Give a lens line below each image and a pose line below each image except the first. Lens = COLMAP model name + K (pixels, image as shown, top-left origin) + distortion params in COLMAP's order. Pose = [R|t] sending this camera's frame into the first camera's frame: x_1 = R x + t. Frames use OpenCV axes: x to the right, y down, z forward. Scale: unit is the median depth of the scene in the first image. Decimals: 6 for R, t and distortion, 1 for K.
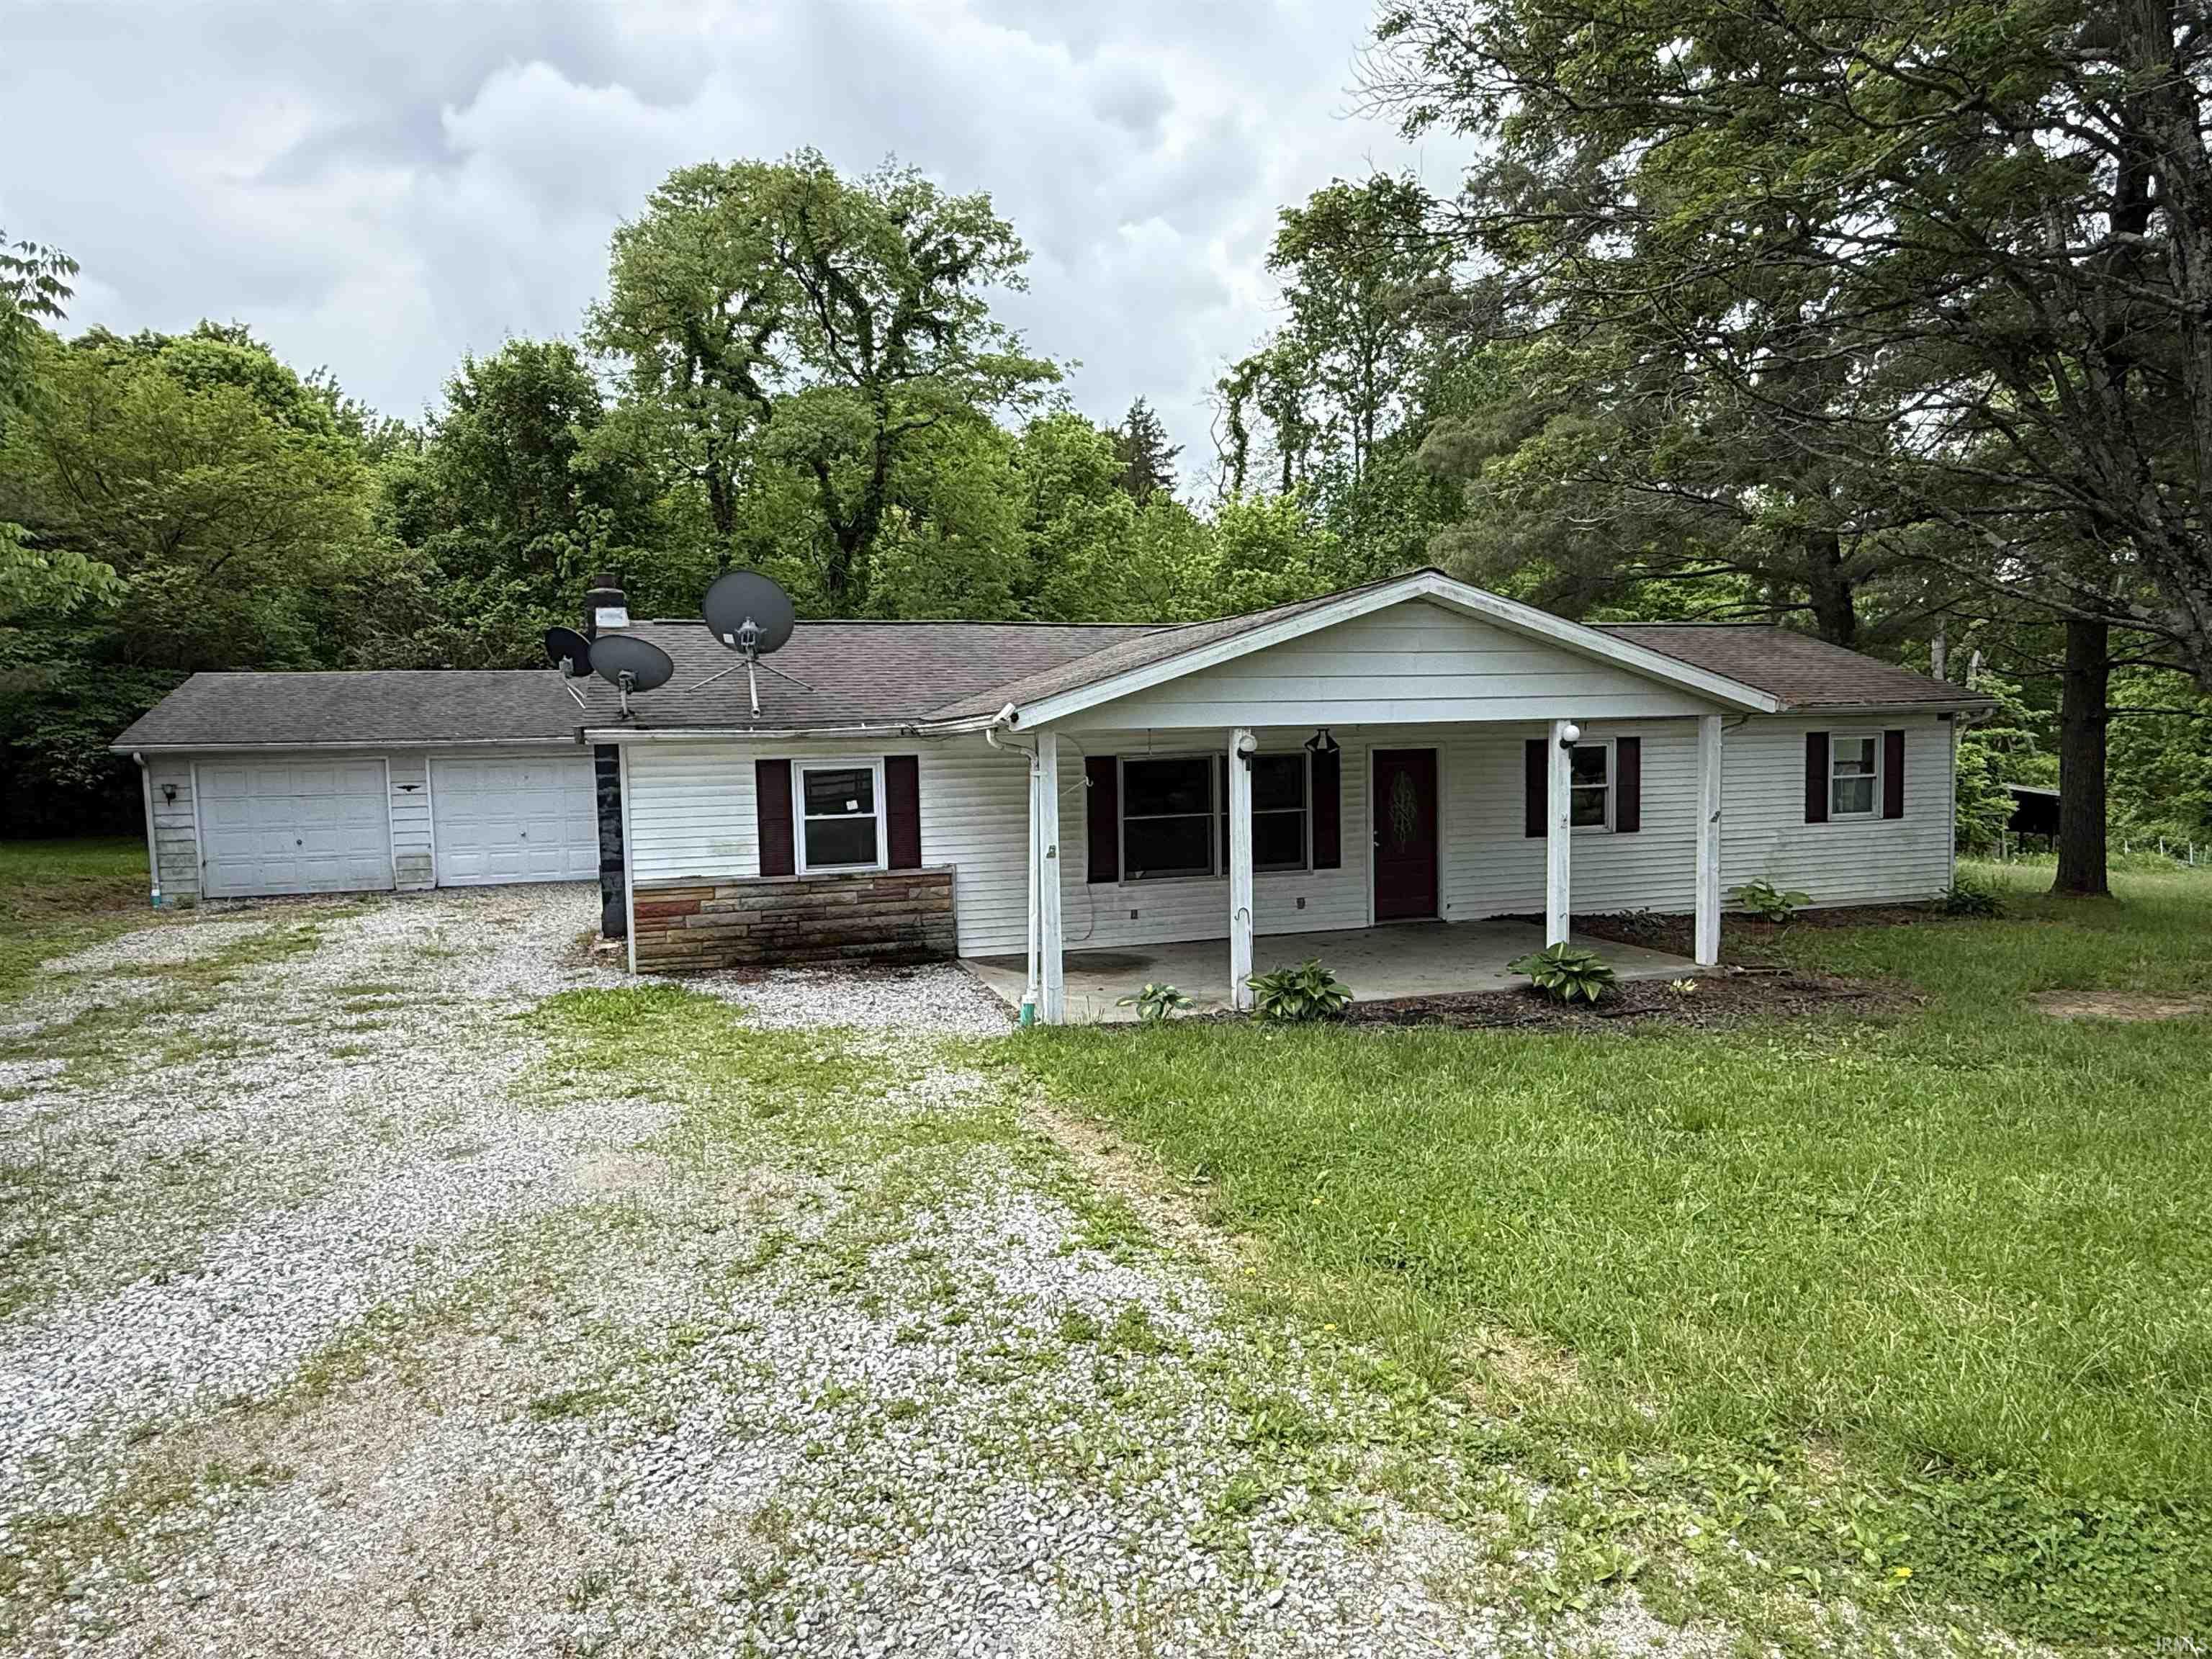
lens RADIAL K [[1387.8, 0, 1101.6], [0, 1387.8, 830.8], [0, 0, 1]] dist [0.005956, 0.002389]
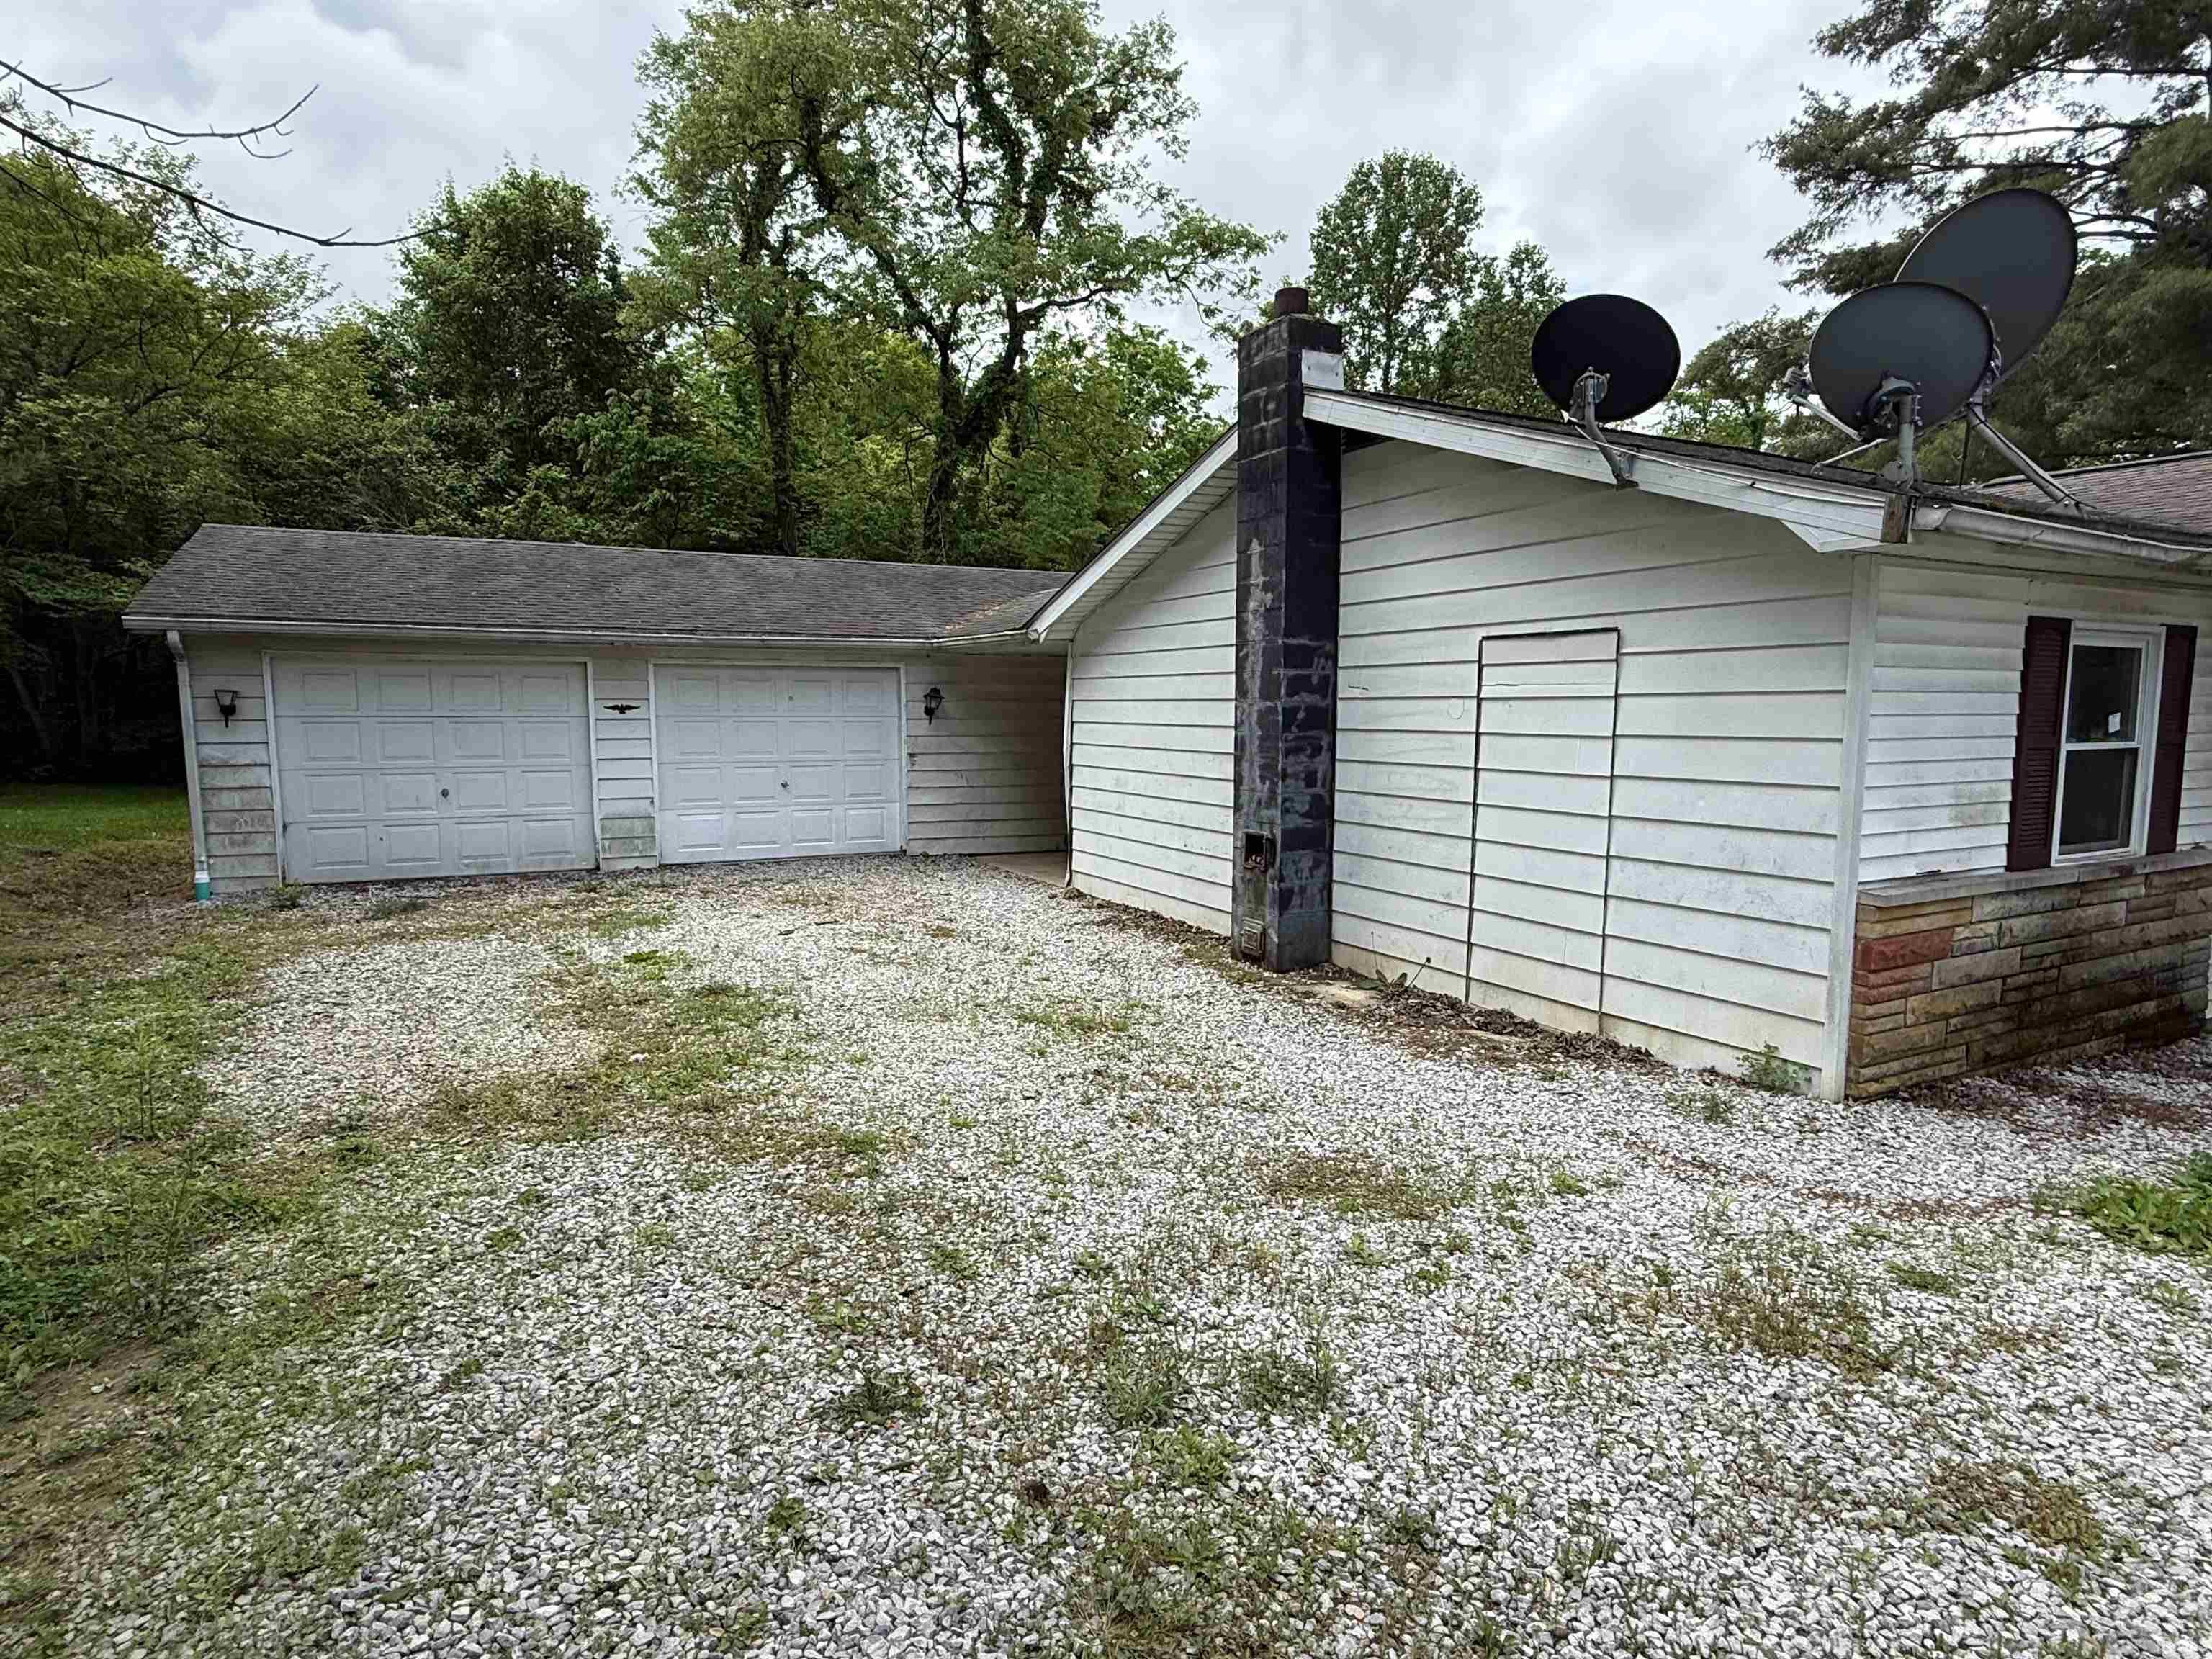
lens RADIAL K [[1239.7, 0, 1113.5], [0, 1239.7, 834.6], [0, 0, 1]] dist [0.004202, -0.002168]
pose [[0.983027, 0.004649, 0.183400, -0.379736], [-0.010352, 0.999492, 0.030153, 0.006933], [-0.183166, -0.031539, 0.982576, 0.399719]]
